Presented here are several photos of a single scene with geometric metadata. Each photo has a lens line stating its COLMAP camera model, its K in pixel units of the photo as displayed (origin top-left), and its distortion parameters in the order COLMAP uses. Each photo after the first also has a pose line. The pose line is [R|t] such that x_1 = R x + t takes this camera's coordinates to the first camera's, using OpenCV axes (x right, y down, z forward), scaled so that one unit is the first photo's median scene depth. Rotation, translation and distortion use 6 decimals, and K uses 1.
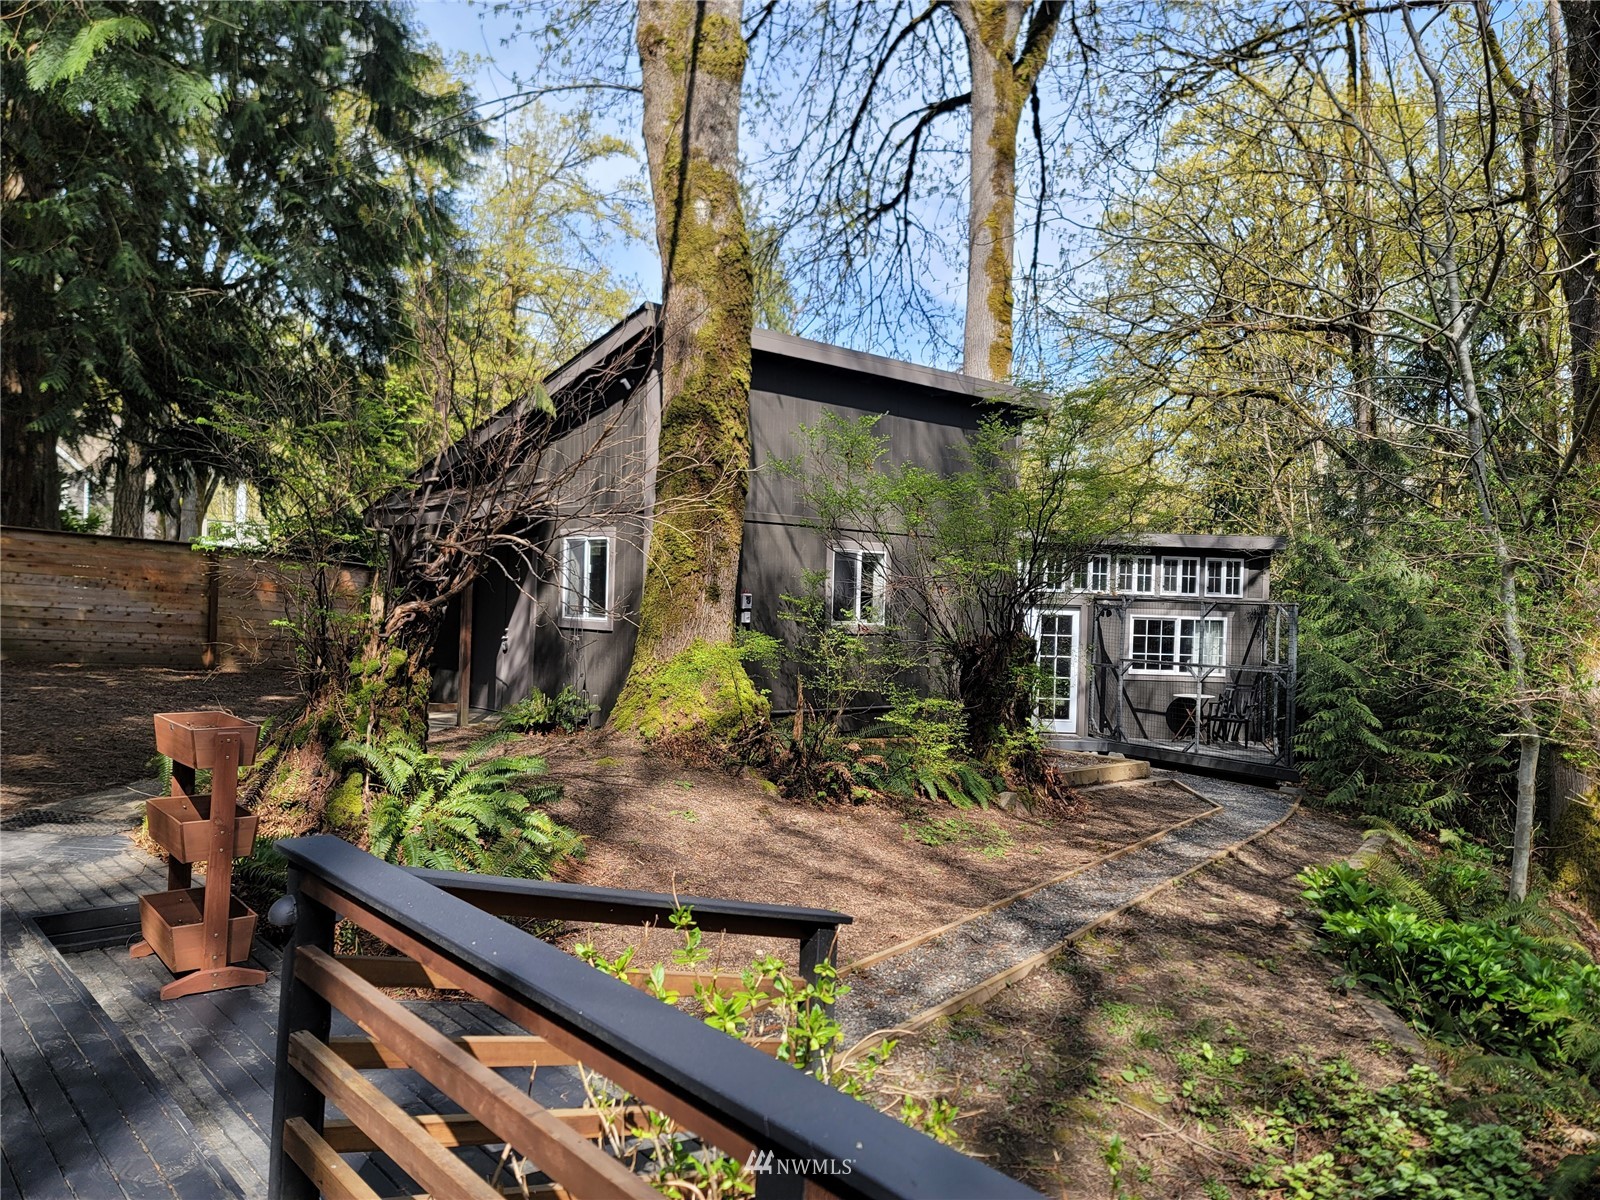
lens RADIAL K [[1163.6, 0, 798.3], [0, 1163.6, 596.6], [0, 0, 1]] dist [0.001268, -0.000117]
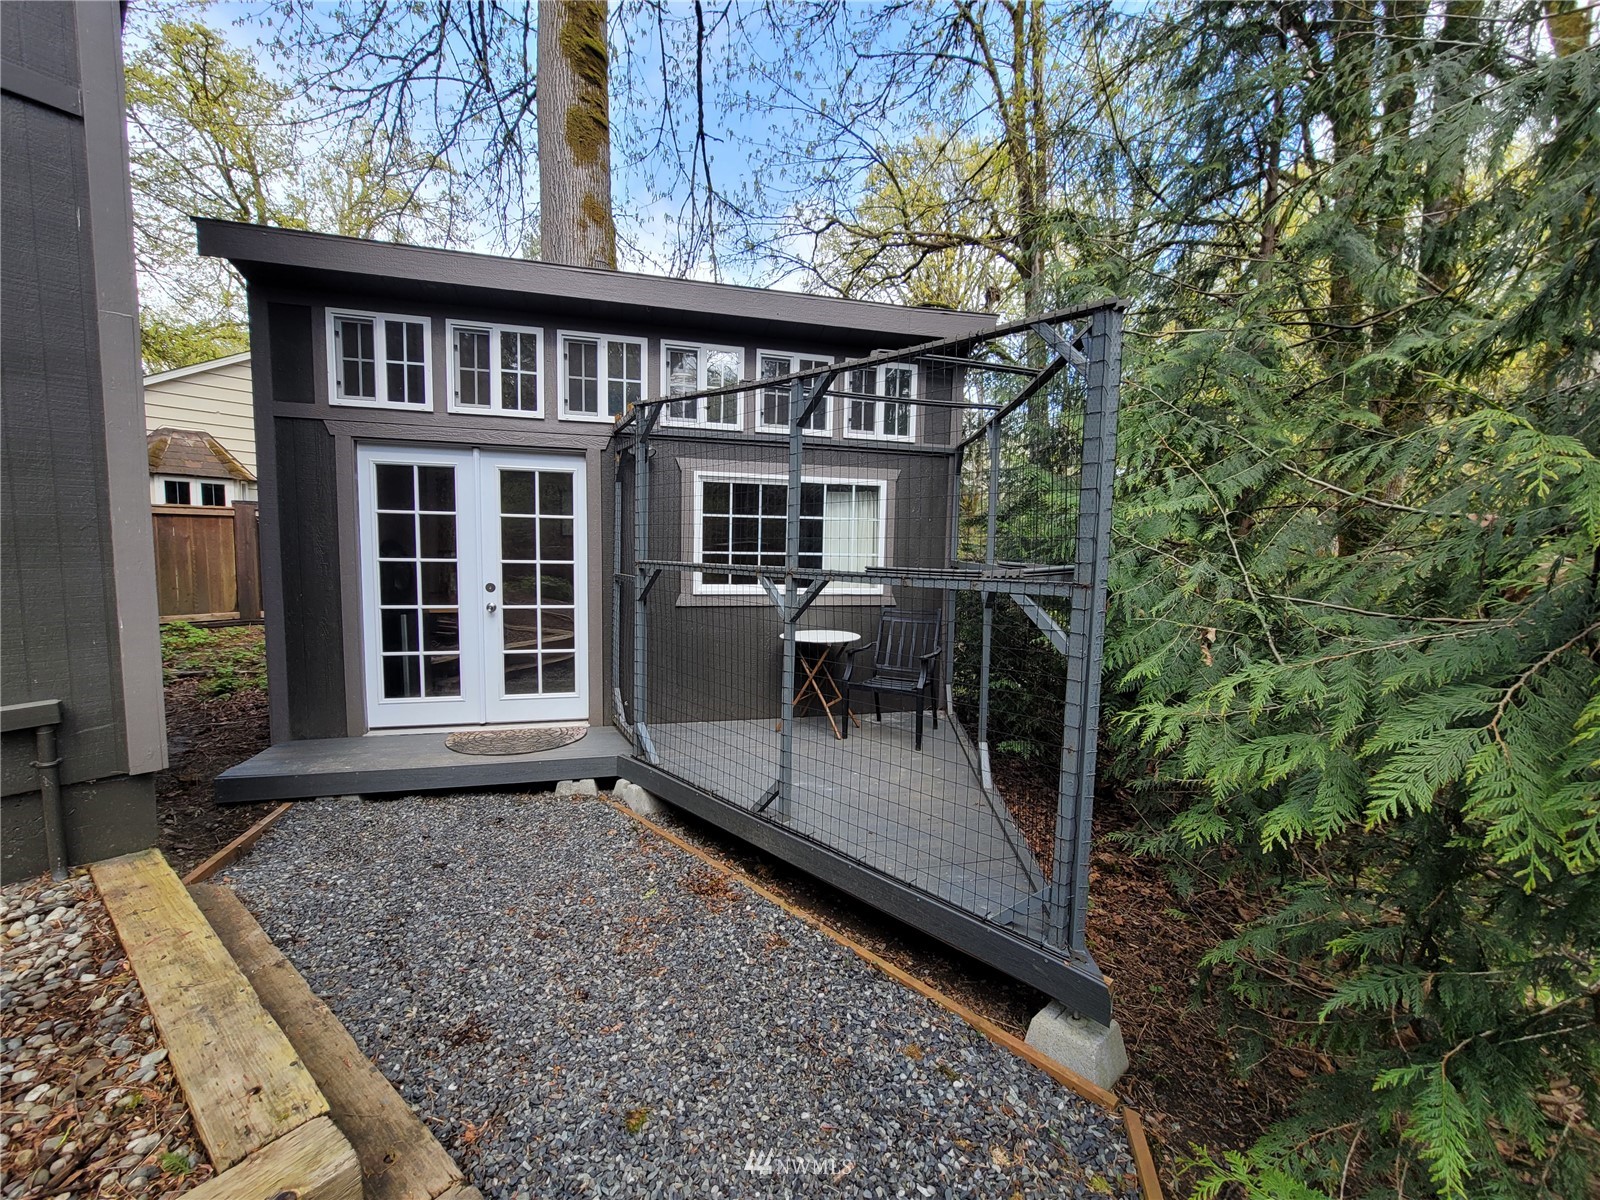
lens RADIAL K [[653.1, 0, 801.4], [0, 653.1, 594.4], [0, 0, 1]] dist [-0.002525, -0.000367]
pose [[0.967155, -0.031978, 0.252166, 0.257255], [-0.003636, 0.990213, 0.139518, 0.027762], [-0.254160, -0.135852, 0.957574, 0.723660]]
